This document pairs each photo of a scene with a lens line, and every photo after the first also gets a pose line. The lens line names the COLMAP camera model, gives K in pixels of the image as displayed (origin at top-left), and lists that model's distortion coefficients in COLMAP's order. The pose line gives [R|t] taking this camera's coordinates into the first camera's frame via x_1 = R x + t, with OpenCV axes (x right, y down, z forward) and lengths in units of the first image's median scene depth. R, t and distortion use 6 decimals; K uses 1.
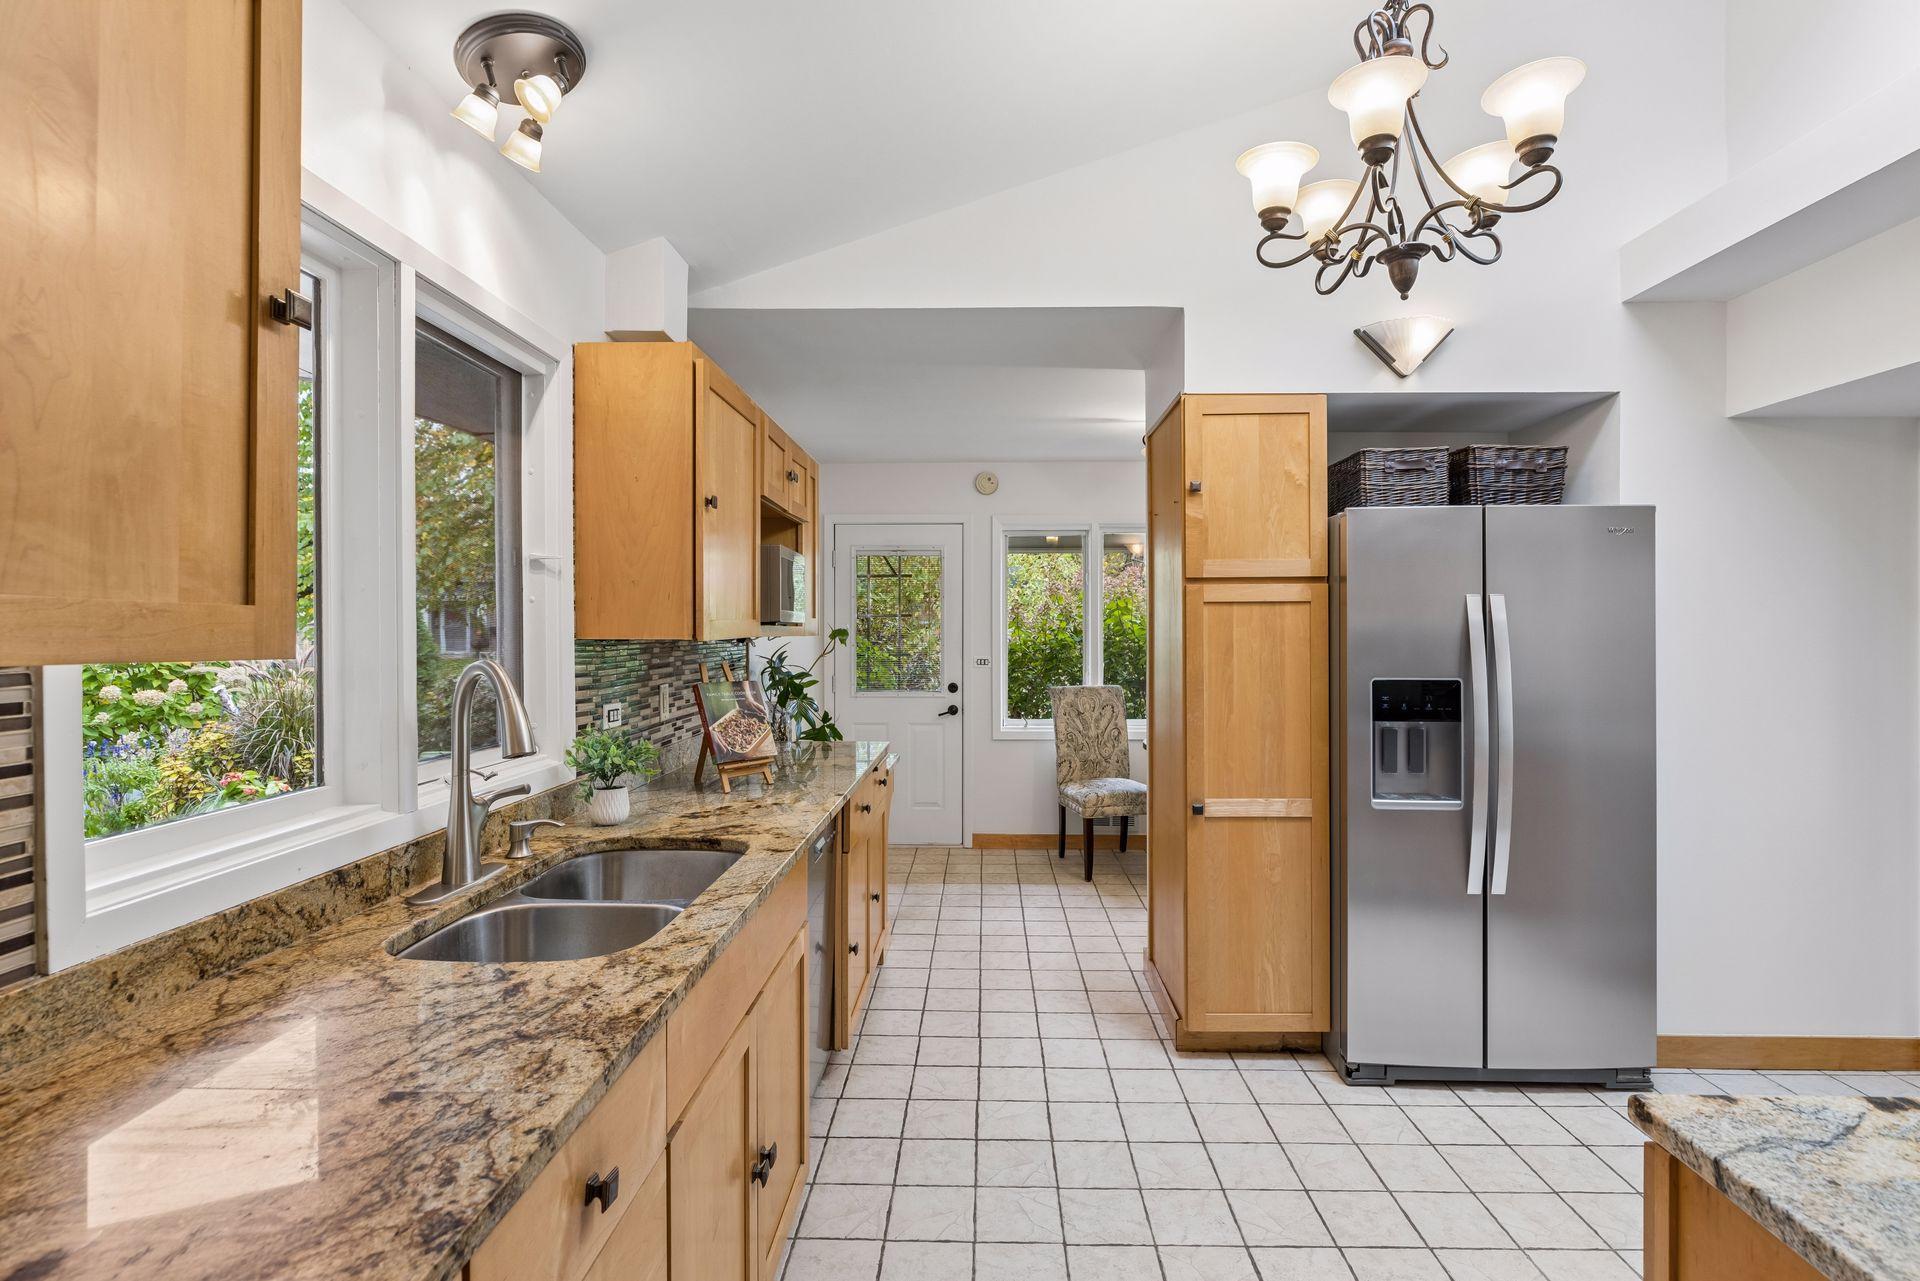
lens RADIAL K [[876.3, 0, 971.0], [0, 876.3, 636.3], [0, 0, 1]] dist [0.008242, -0.002191]
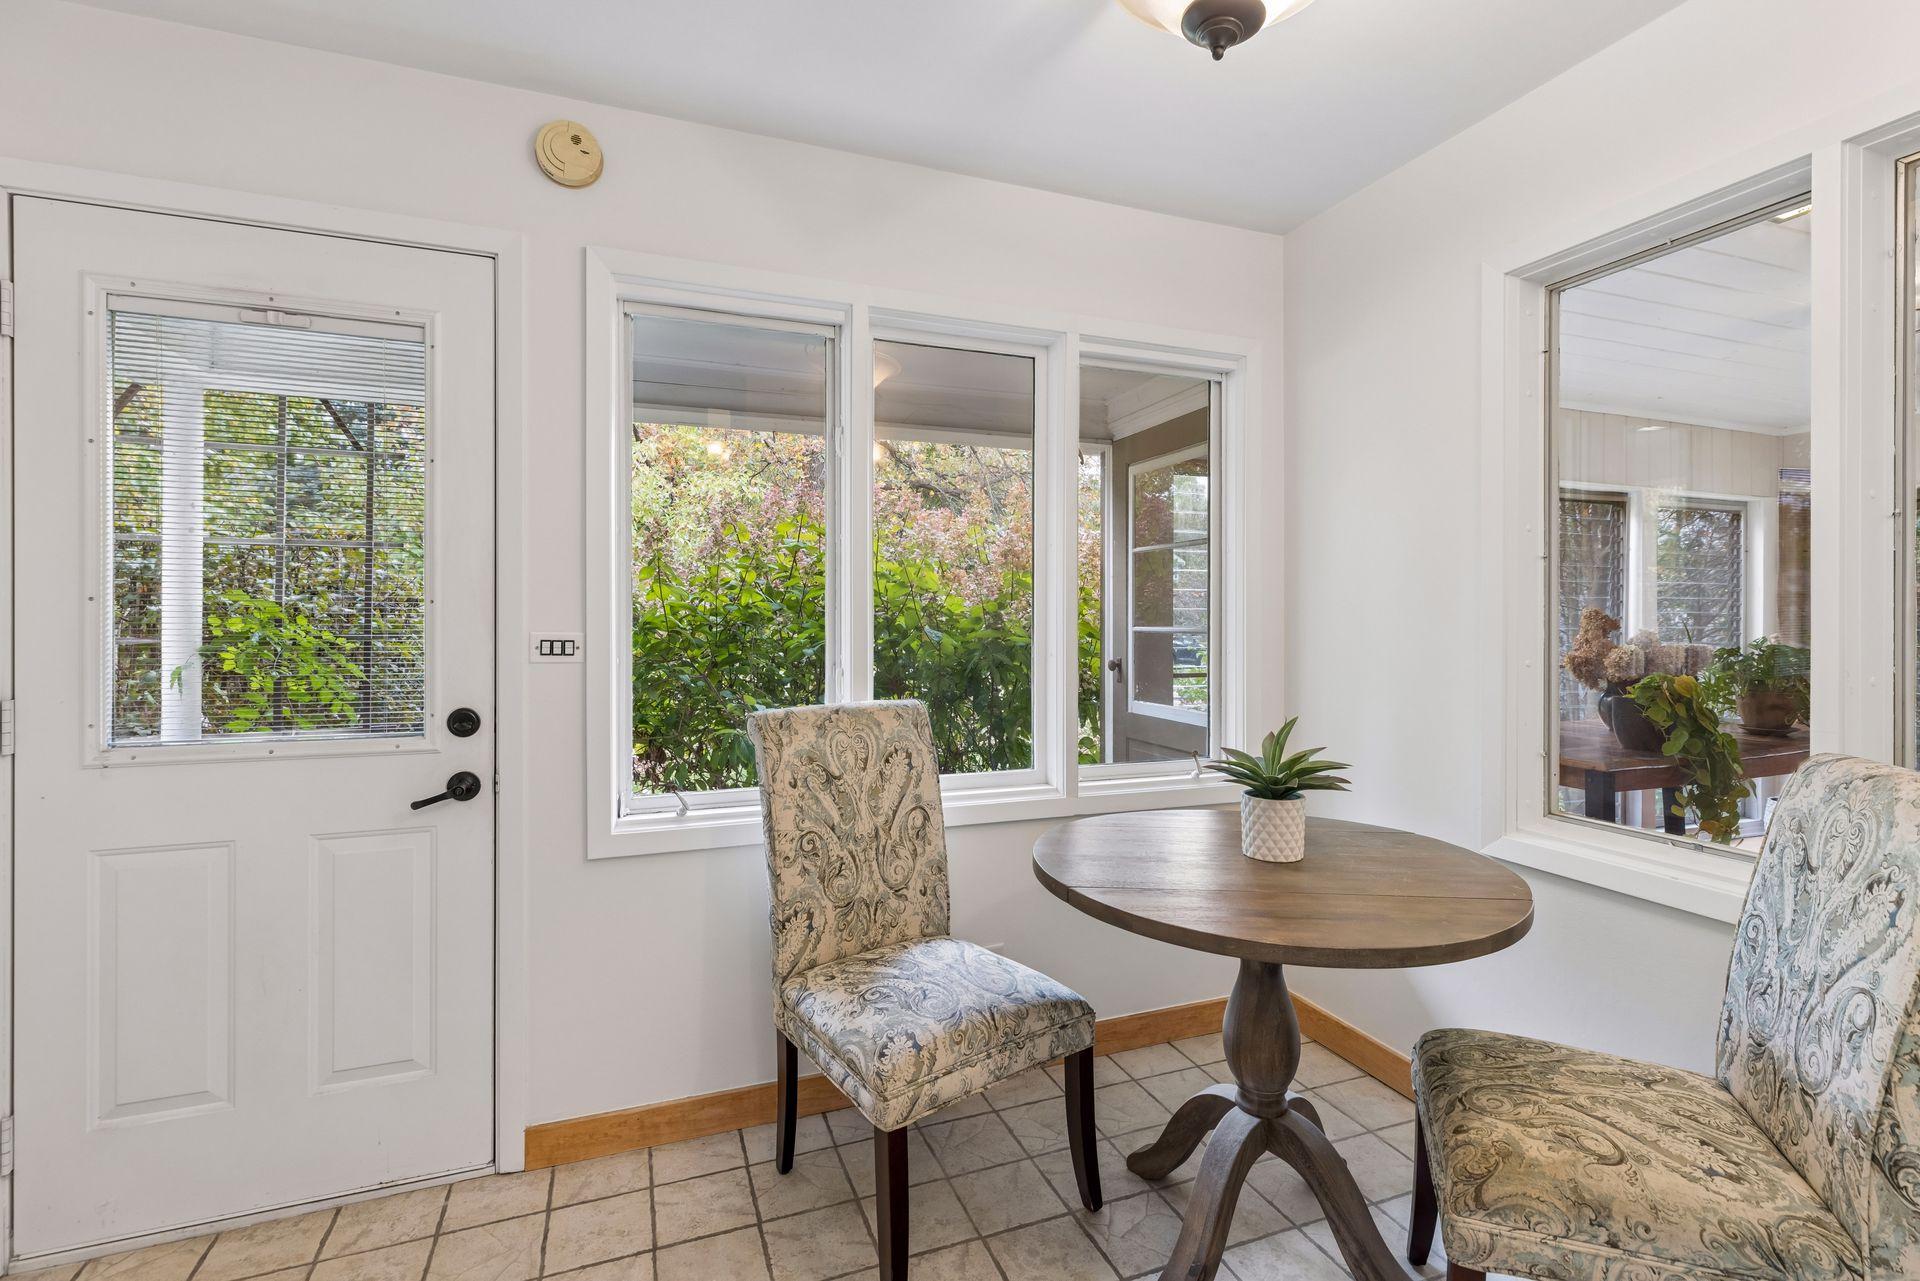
lens RADIAL K [[876.3, 0, 972.8], [0, 876.3, 617.6], [0, 0, 1]] dist [0.008242, -0.002191]
pose [[0.919888, 0.002217, 0.392175, 0.029864], [0.000609, 0.999975, -0.007081, 0.019975], [-0.392180, 0.006752, 0.919864, 0.618981]]
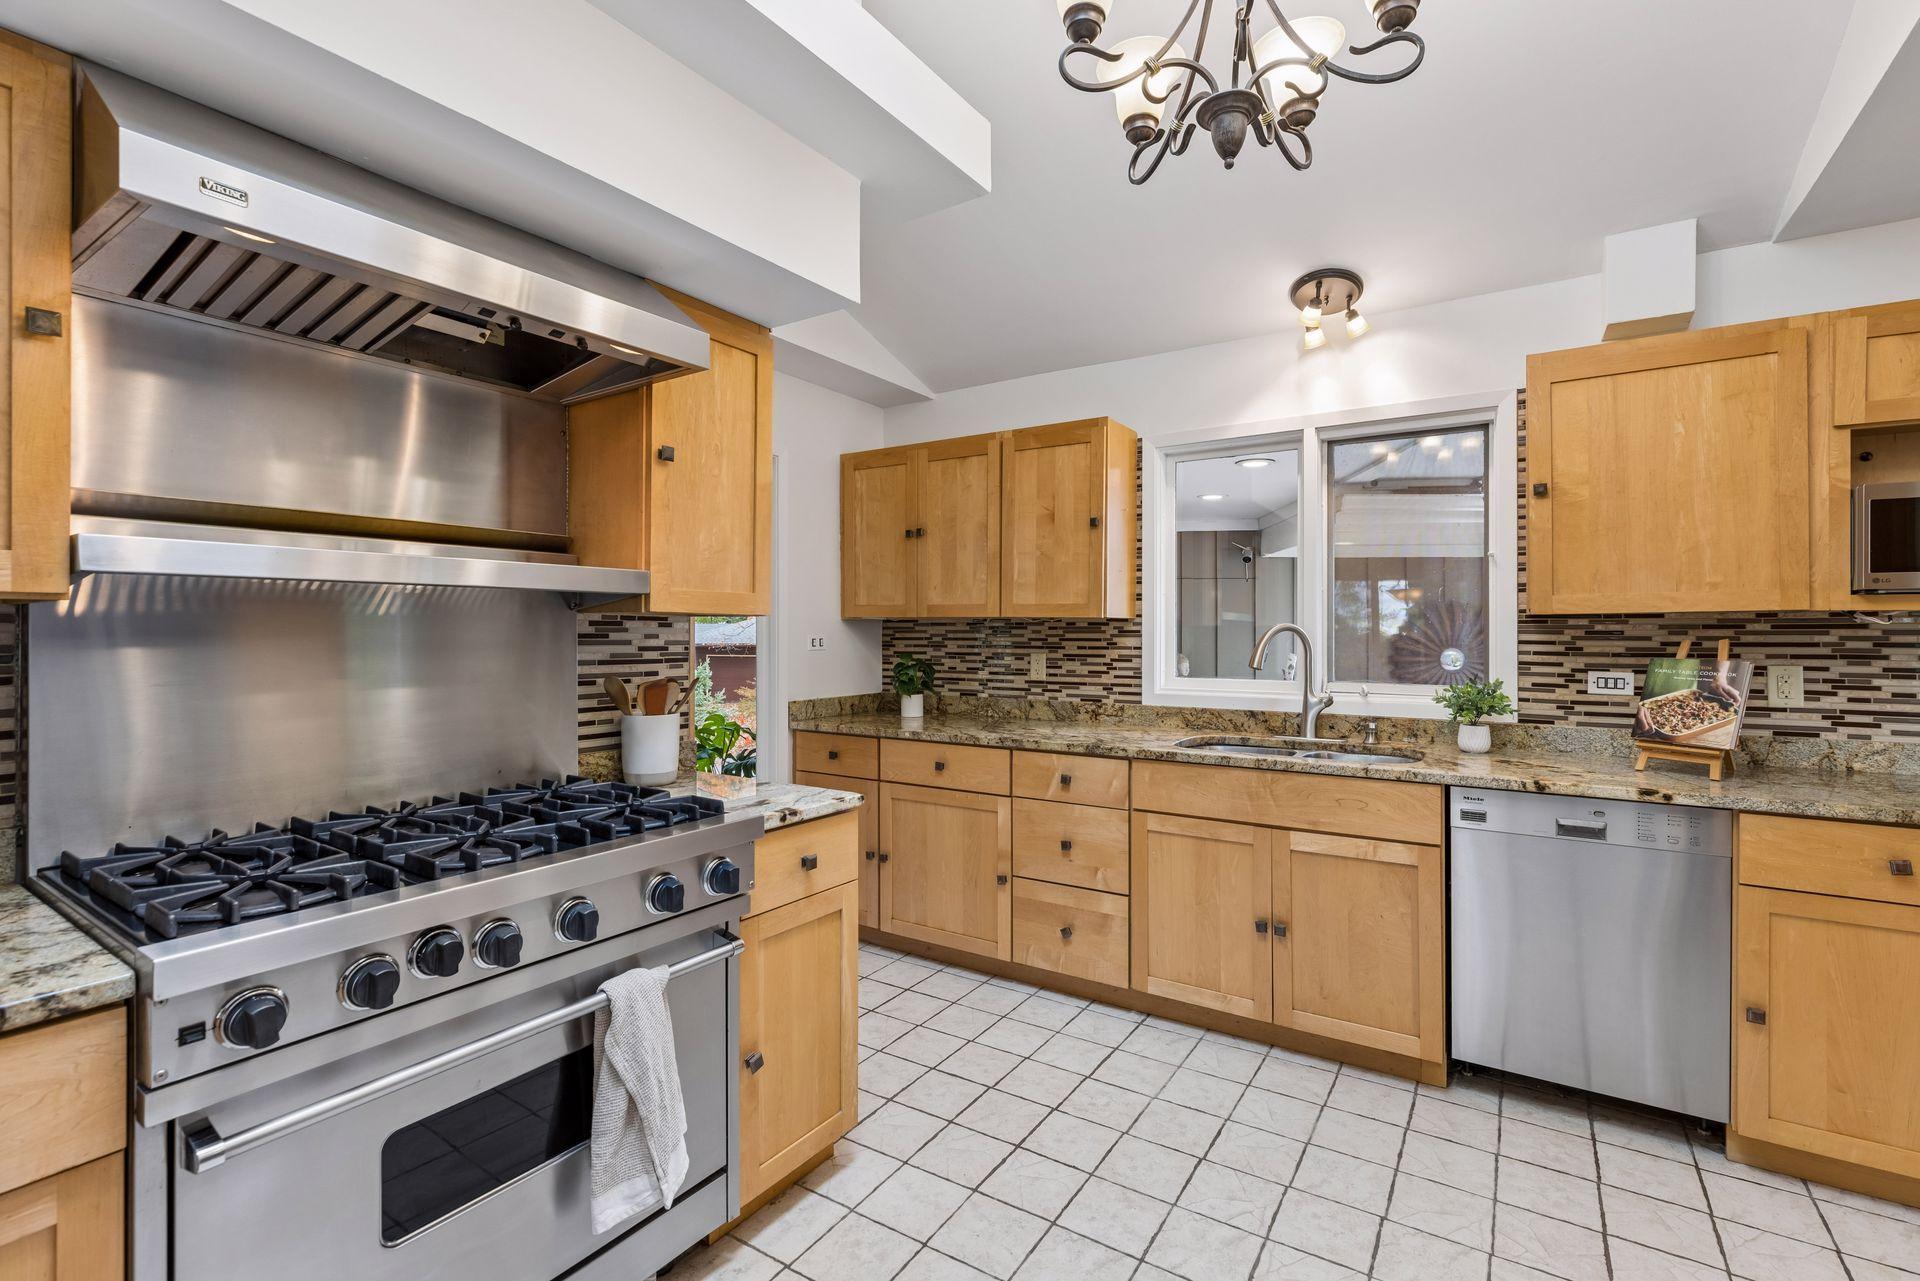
lens RADIAL K [[876.3, 0, 983.4], [0, 876.3, 633.5], [0, 0, 1]] dist [0.008242, -0.002191]
pose [[-0.501048, 0.009193, -0.865371, 0.423210], [-0.003623, 0.999913, 0.012720, 0.007267], [0.865412, 0.009508, -0.500971, 0.389029]]
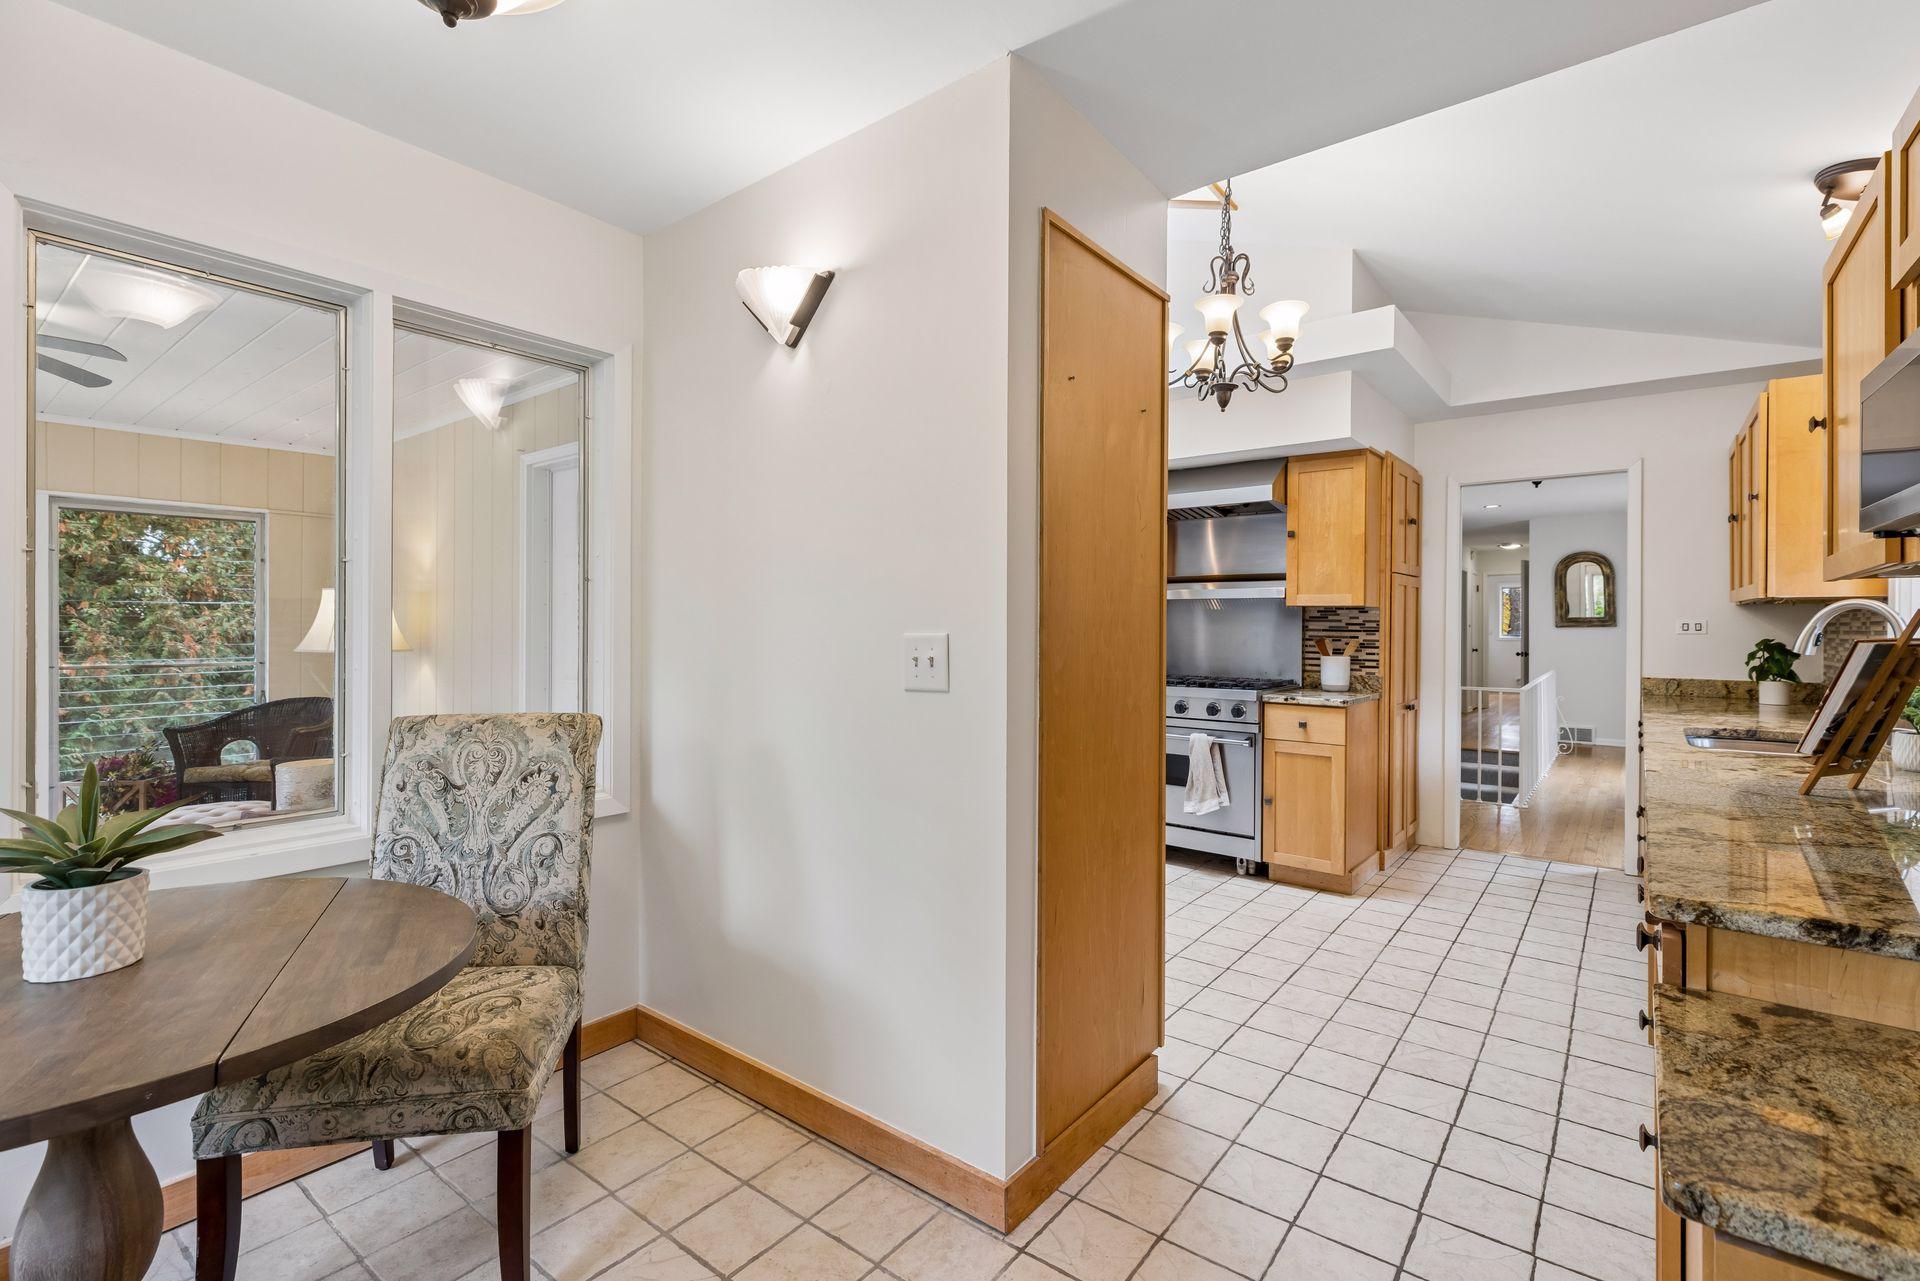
lens RADIAL K [[876.3, 0, 961.4], [0, 876.3, 629.5], [0, 0, 1]] dist [0.008242, -0.002191]
pose [[-0.806699, -0.002908, 0.590955, -0.050741], [0.001840, 0.999971, 0.007432, 0.018483], [-0.590959, 0.007083, -0.806670, 0.915435]]
